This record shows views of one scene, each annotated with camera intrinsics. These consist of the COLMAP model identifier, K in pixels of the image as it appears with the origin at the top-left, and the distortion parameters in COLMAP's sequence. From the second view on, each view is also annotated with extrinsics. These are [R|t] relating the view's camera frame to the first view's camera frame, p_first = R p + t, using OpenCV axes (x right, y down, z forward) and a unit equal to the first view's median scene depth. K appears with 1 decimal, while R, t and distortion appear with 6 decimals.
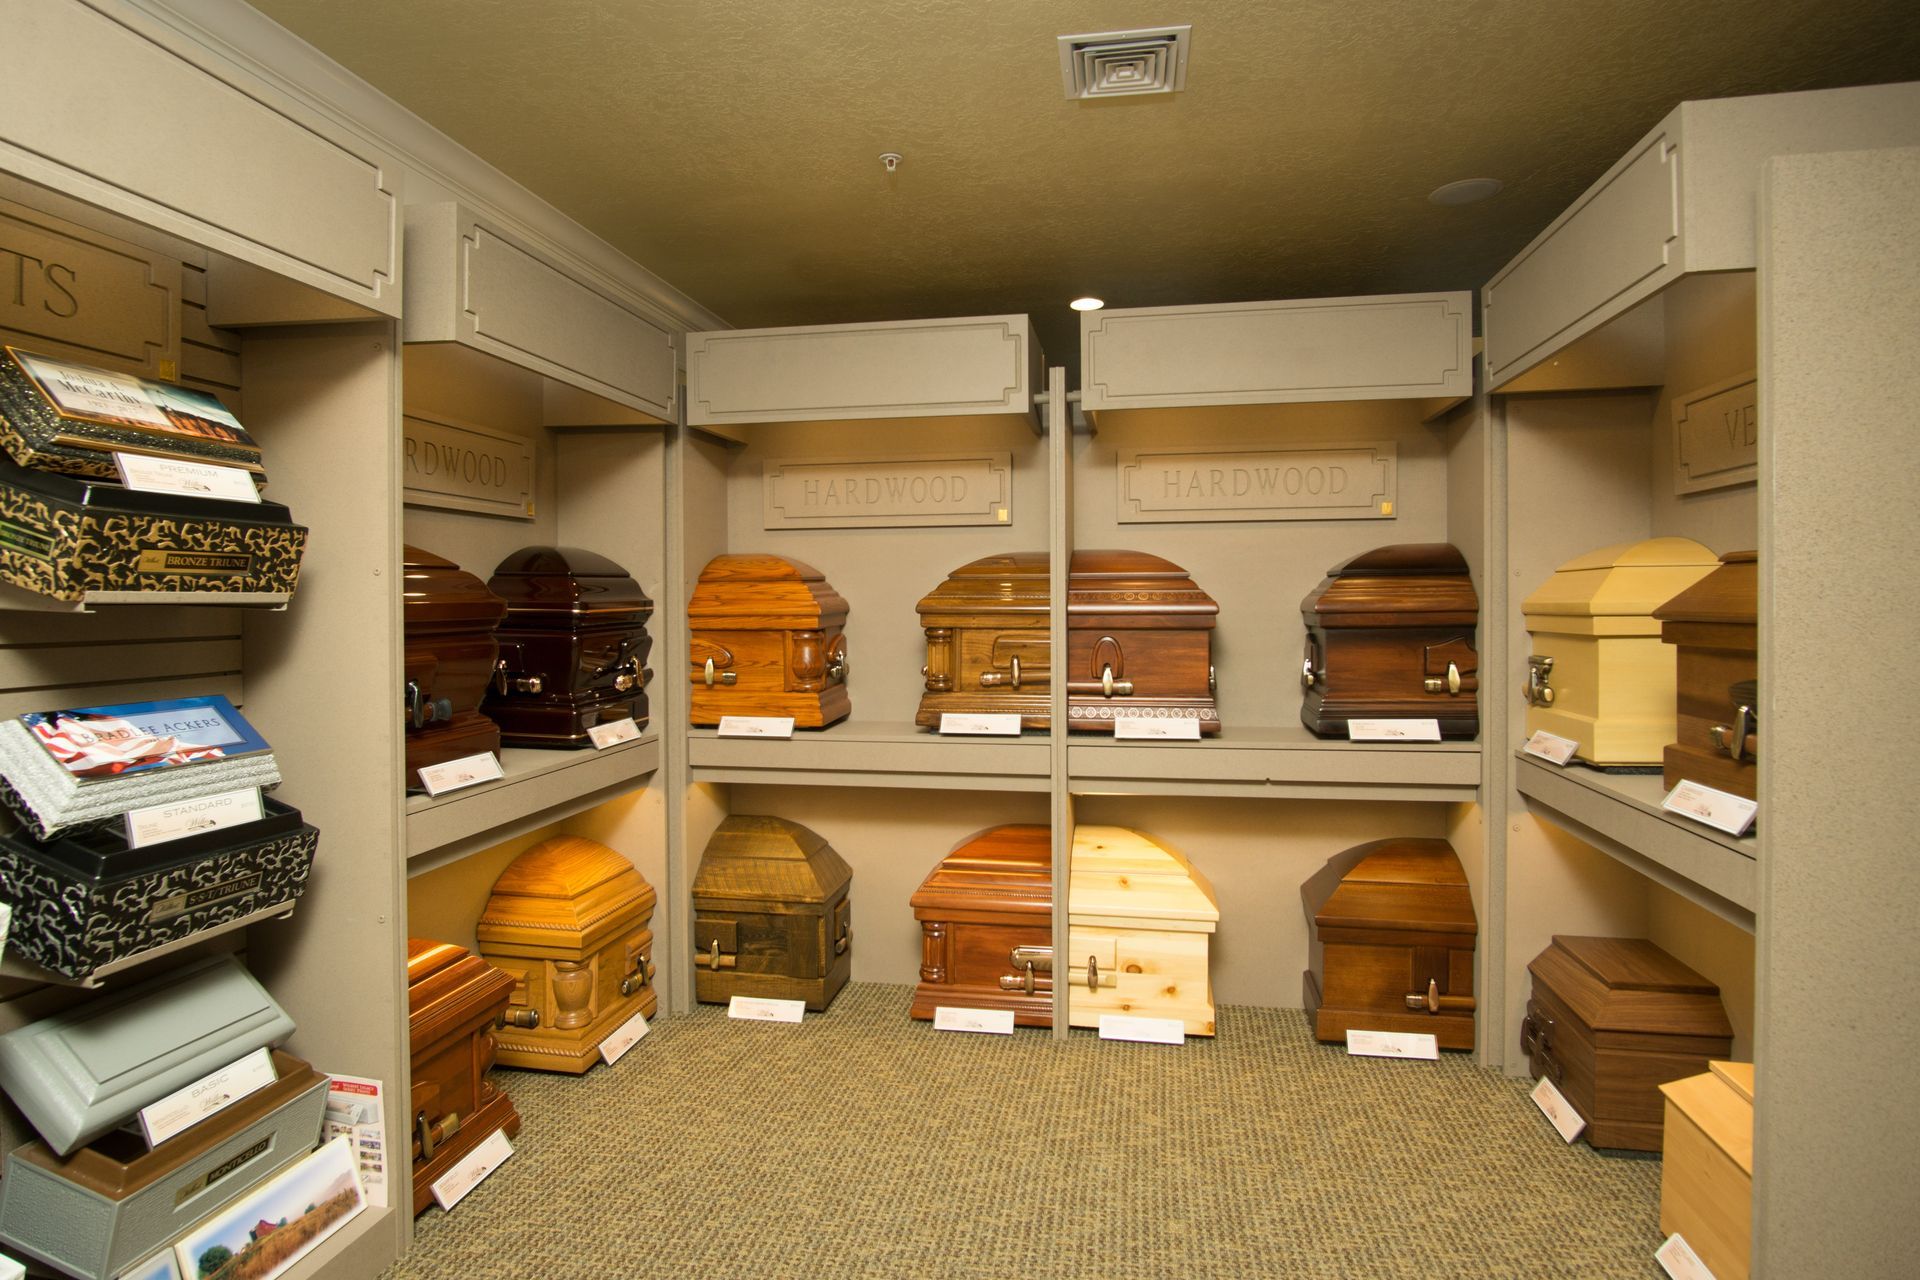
lens RADIAL K [[1029.1, 0, 960.7], [0, 1029.1, 623.5], [0, 0, 1]] dist [-0.004762, -0.001024]
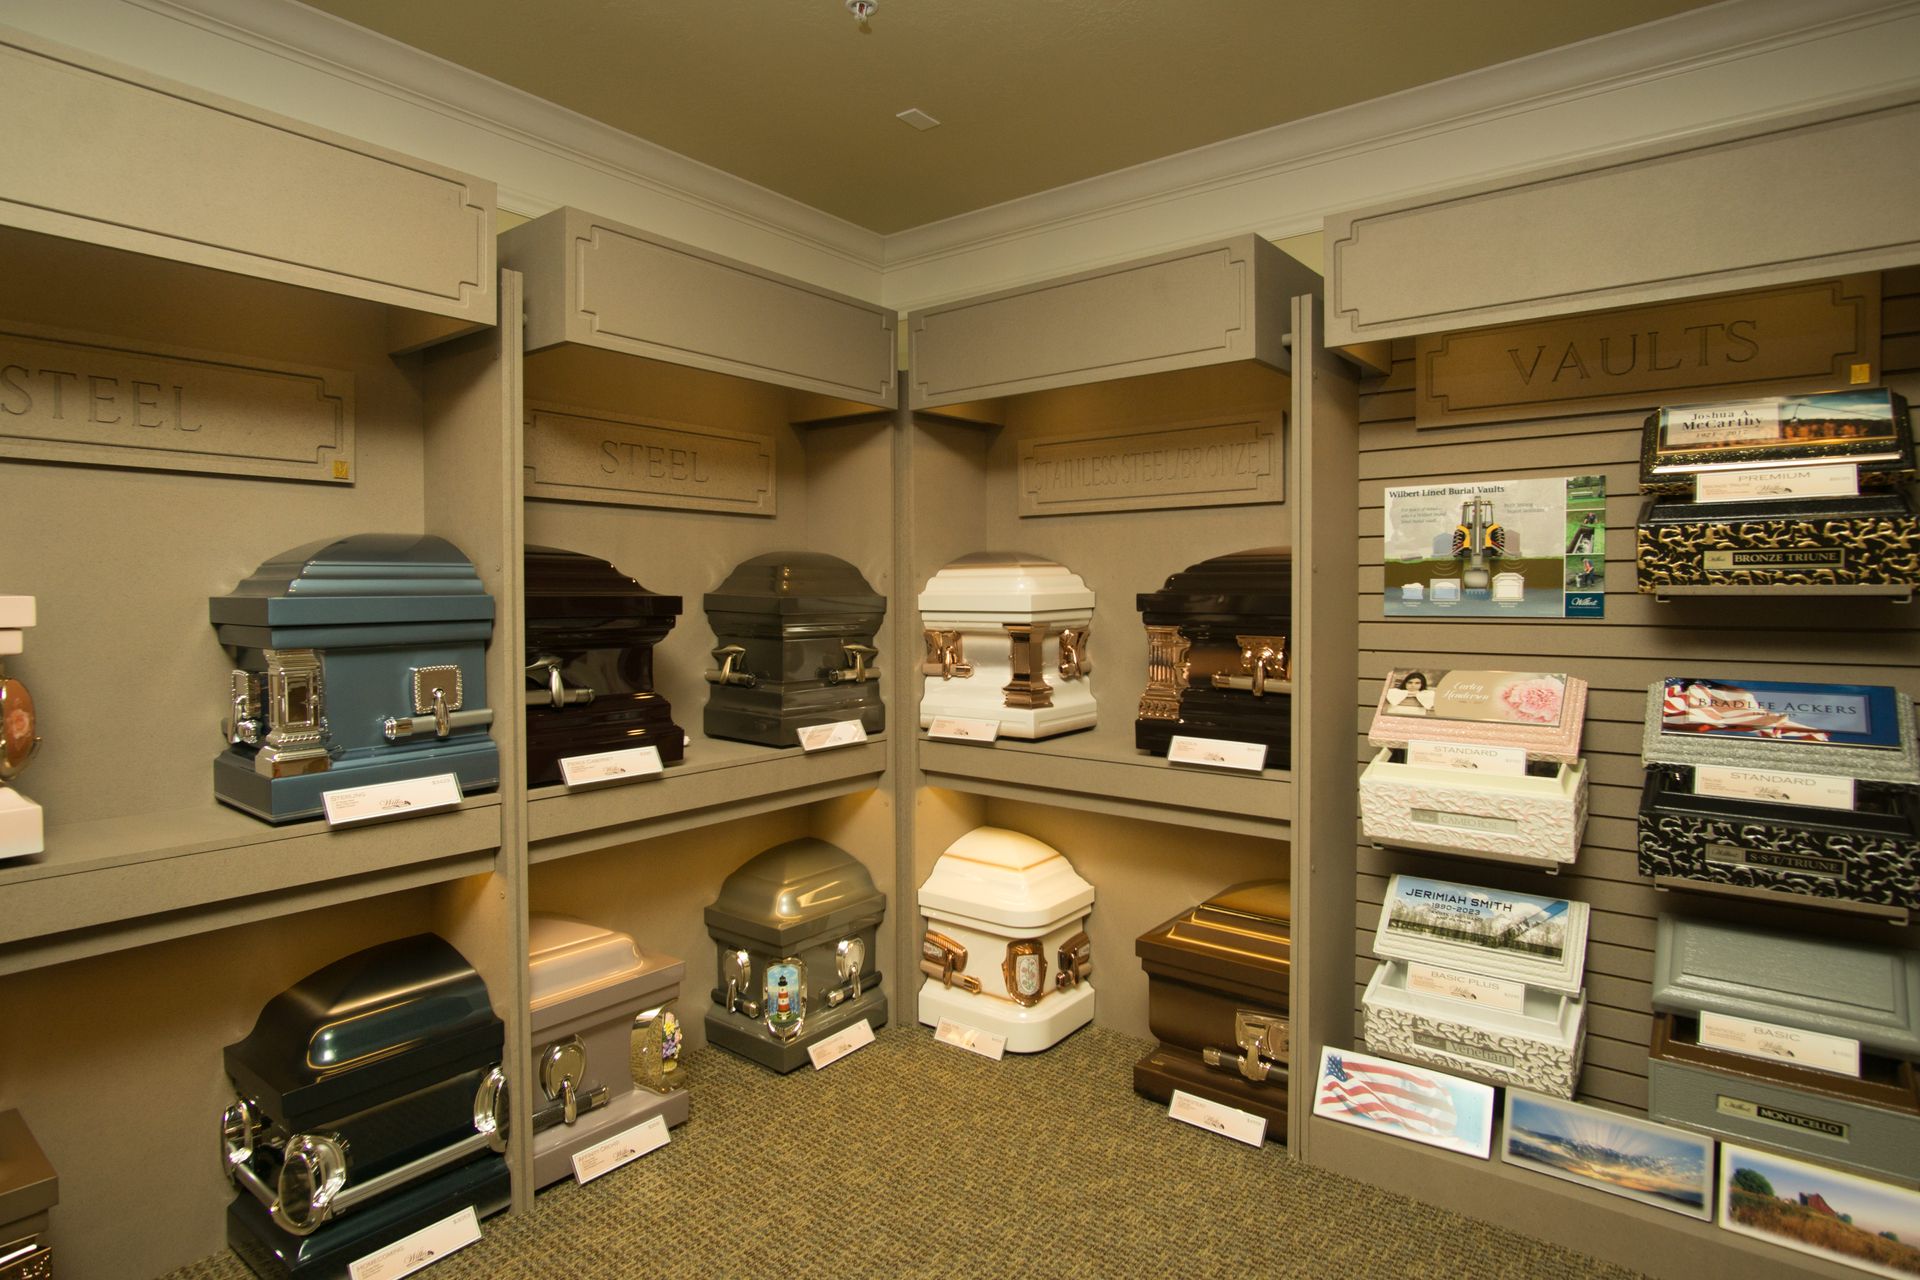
lens RADIAL K [[1029.1, 0, 960.3], [0, 1029.1, 633.5], [0, 0, 1]] dist [-0.004762, -0.001024]
pose [[-0.459301, 0.034829, -0.887598, 0.663297], [-0.018299, 0.998648, 0.048655, -0.016371], [0.888092, 0.038590, -0.458043, 0.747304]]
